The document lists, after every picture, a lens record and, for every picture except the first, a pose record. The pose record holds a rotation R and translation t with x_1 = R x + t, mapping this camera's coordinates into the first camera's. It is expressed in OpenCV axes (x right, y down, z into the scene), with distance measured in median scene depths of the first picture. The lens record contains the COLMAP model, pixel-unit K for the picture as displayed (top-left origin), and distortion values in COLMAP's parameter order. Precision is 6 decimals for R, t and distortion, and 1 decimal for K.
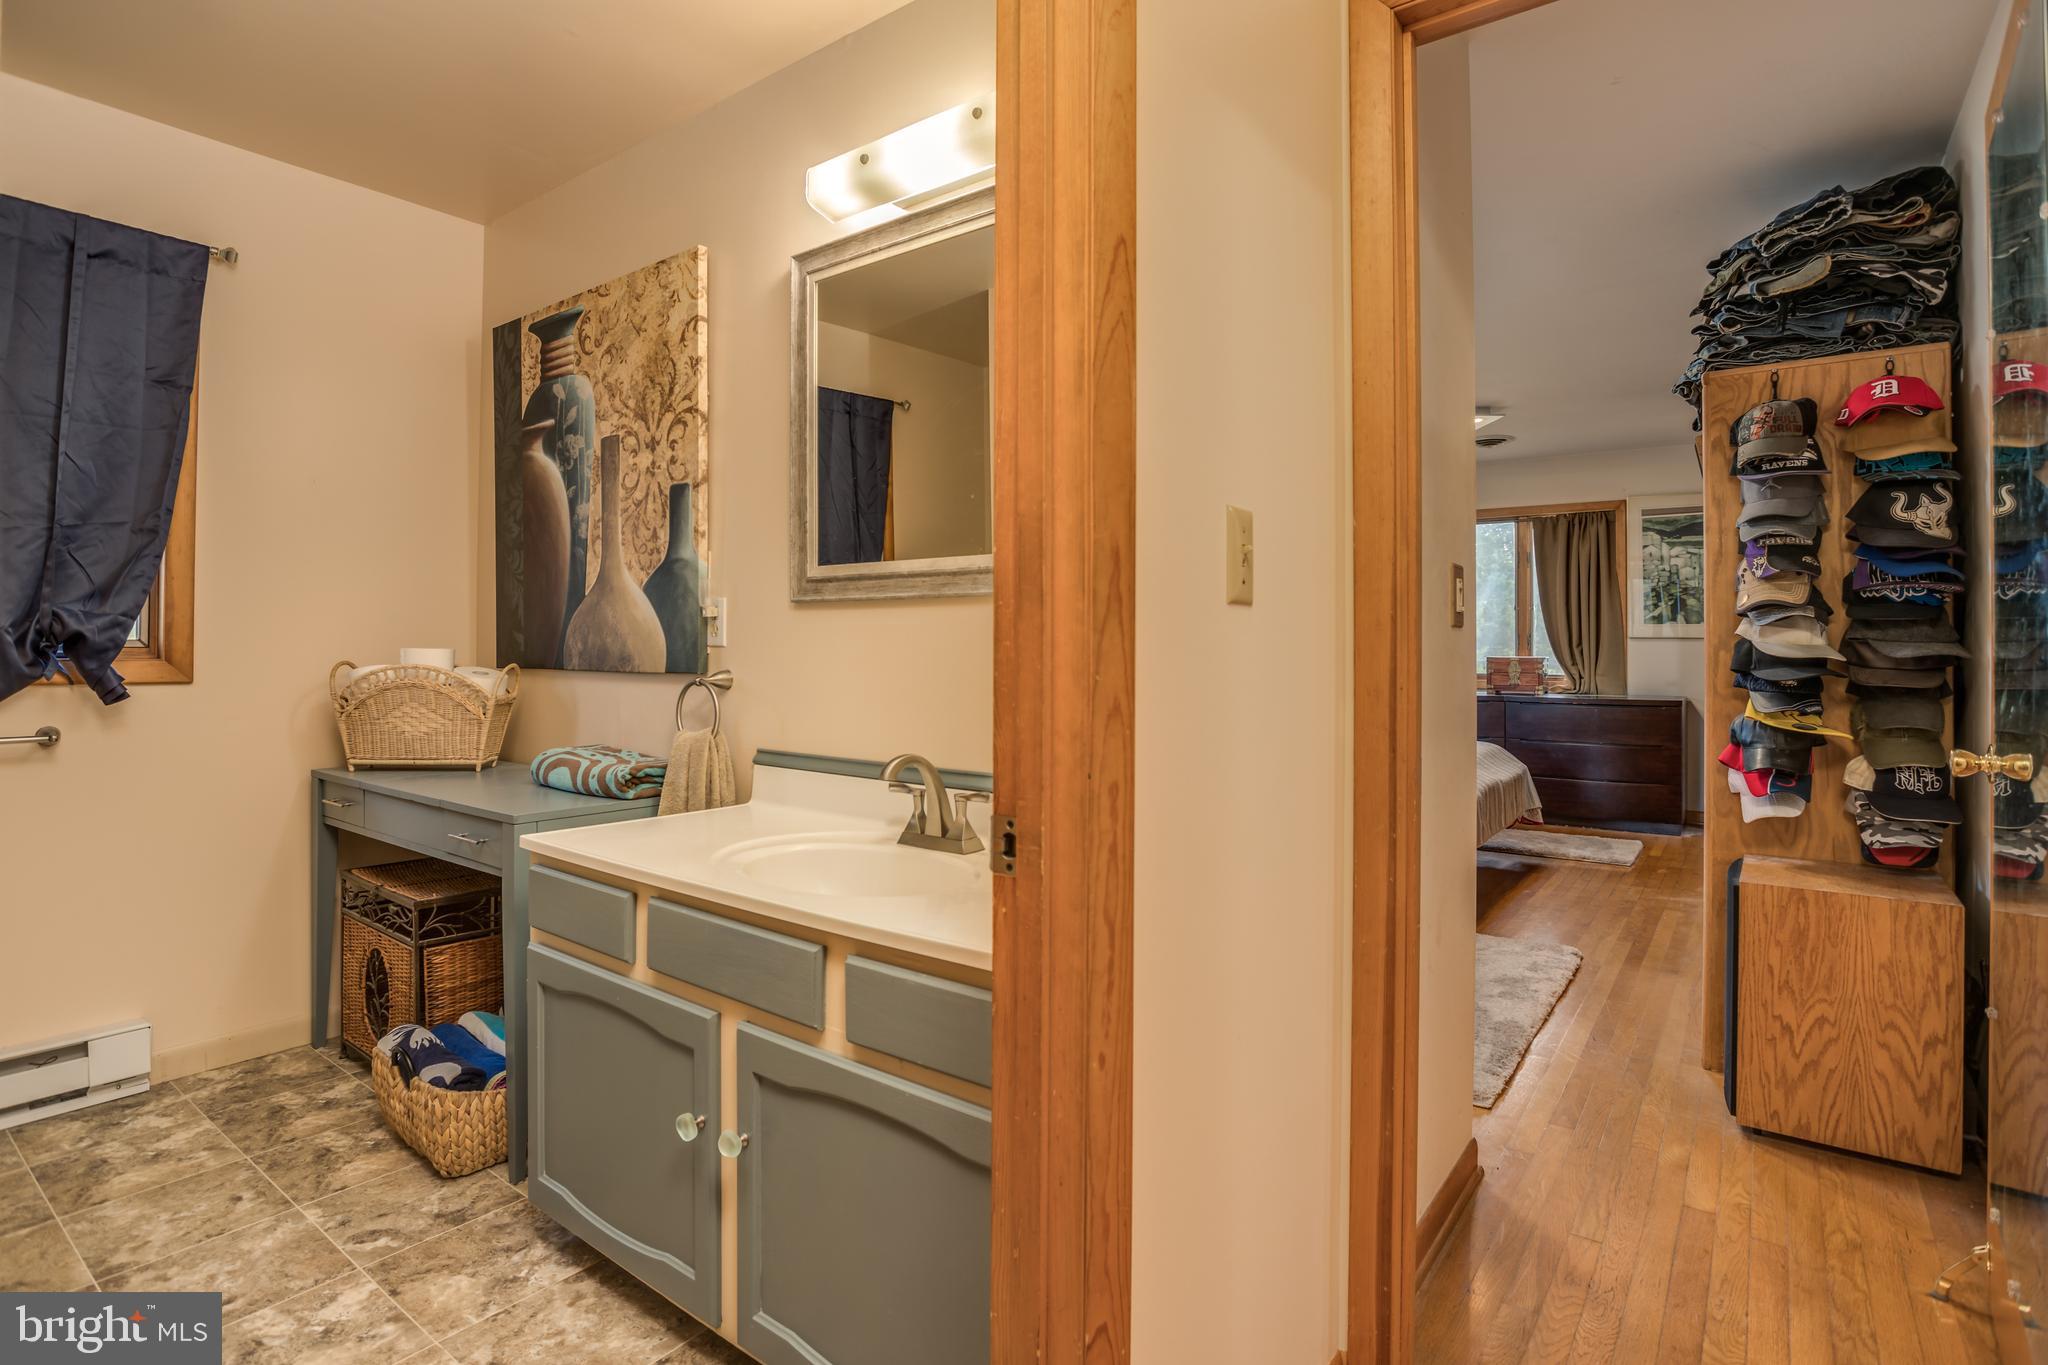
lens RADIAL K [[1025.3, 0, 1017.2], [0, 1025.3, 635.2], [0, 0, 1]] dist [-0.070001, 0.029073]
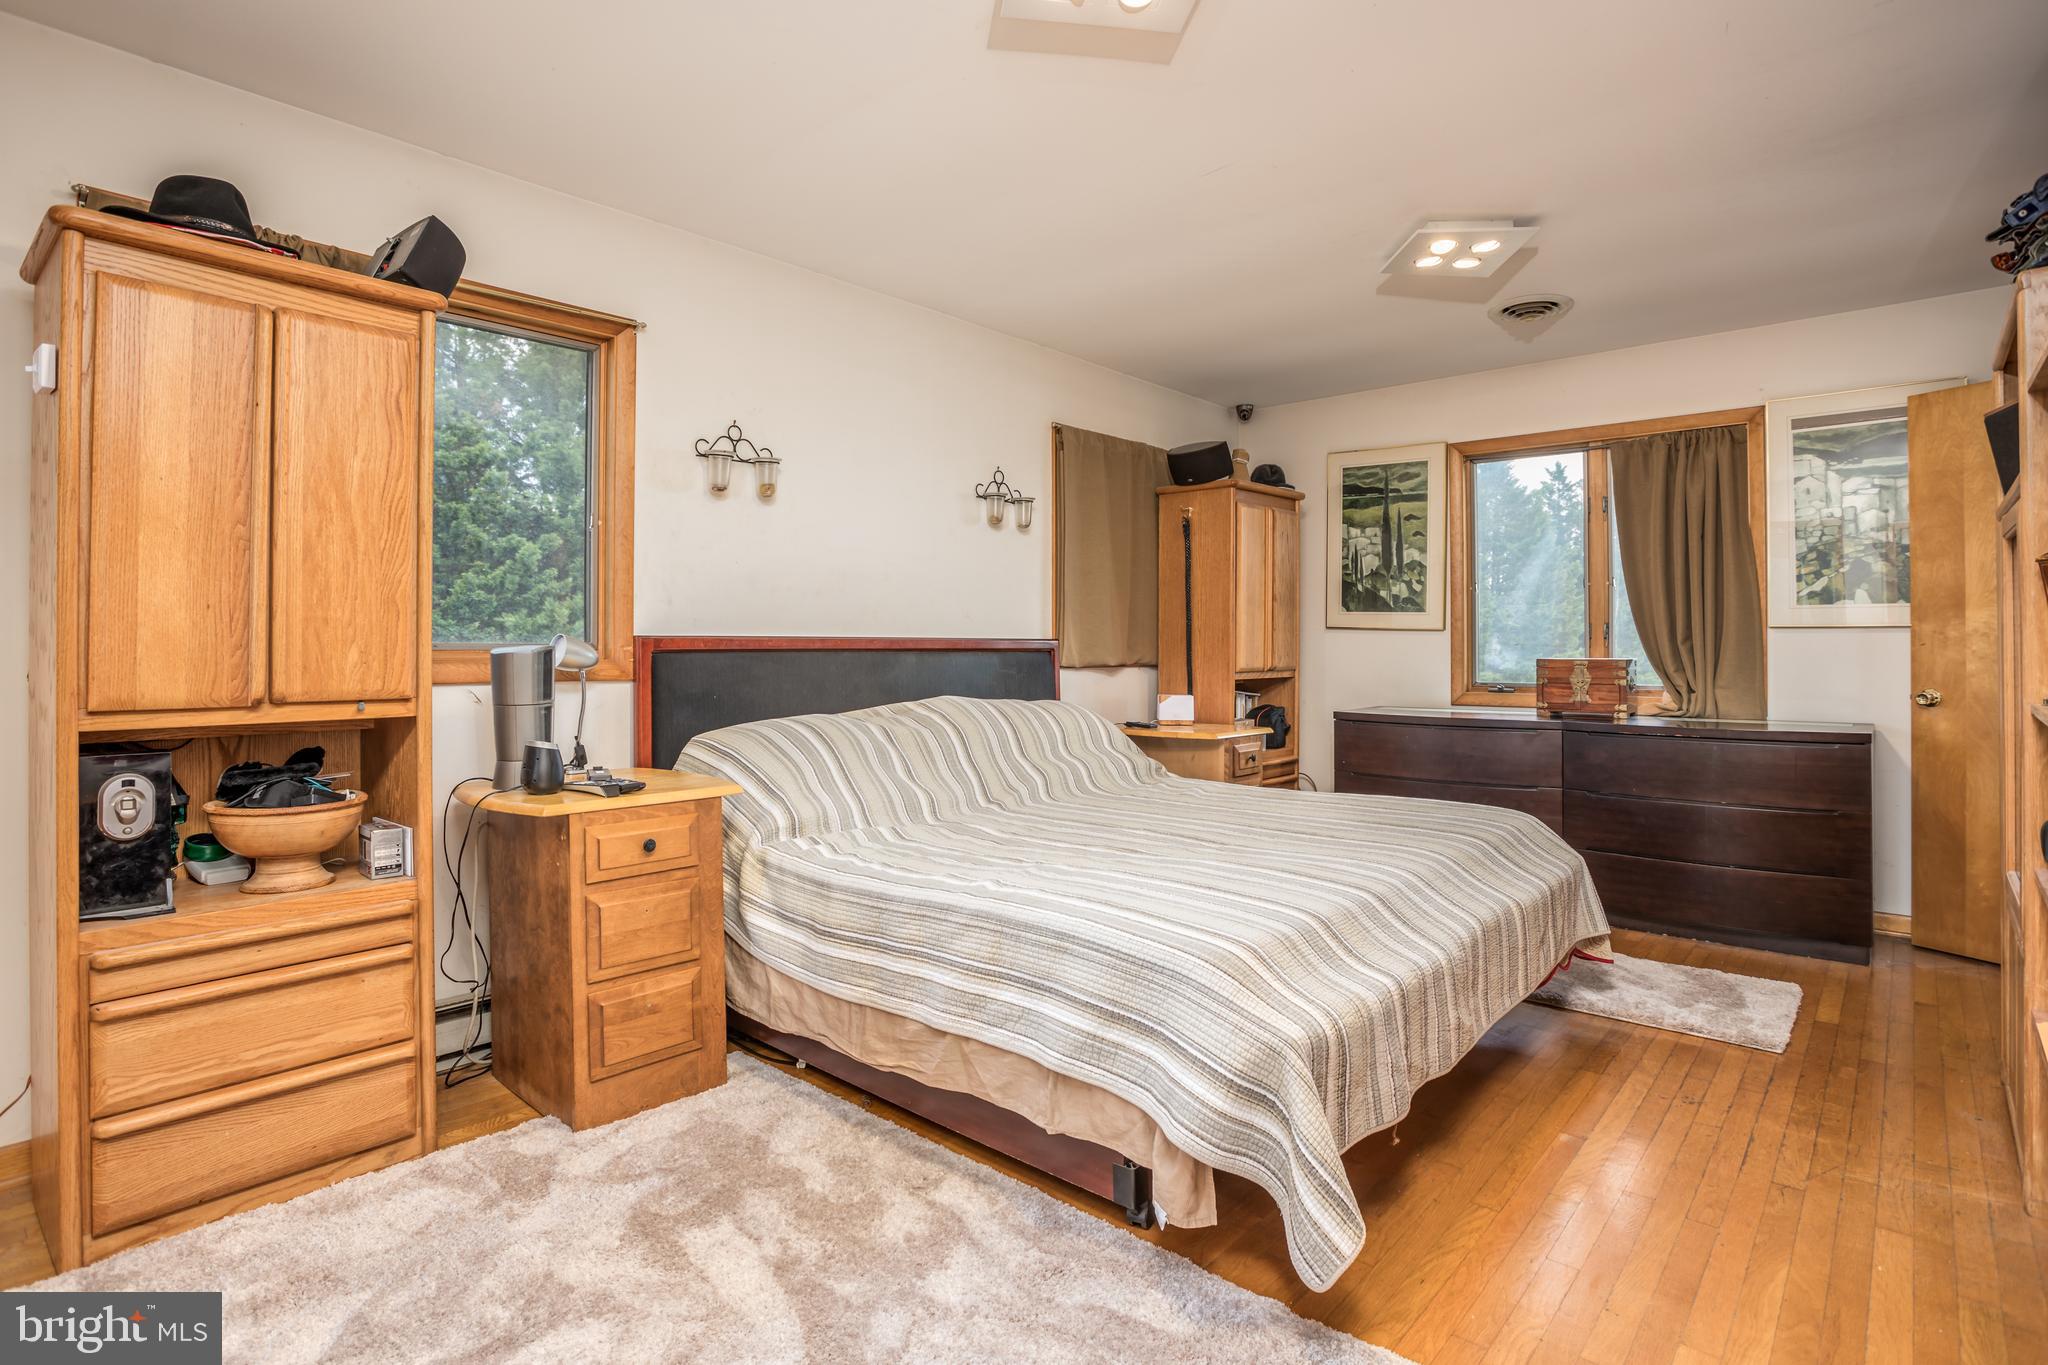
lens RADIAL K [[1025.3, 0, 1017.2], [0, 1025.3, 635.2], [0, 0, 1]] dist [-0.070001, 0.029073]
pose [[0.995895, -0.005460, -0.090352, 0.204722], [0.005548, 0.999984, 0.000725, 0.004591], [0.090347, -0.001224, 0.995910, 0.351571]]
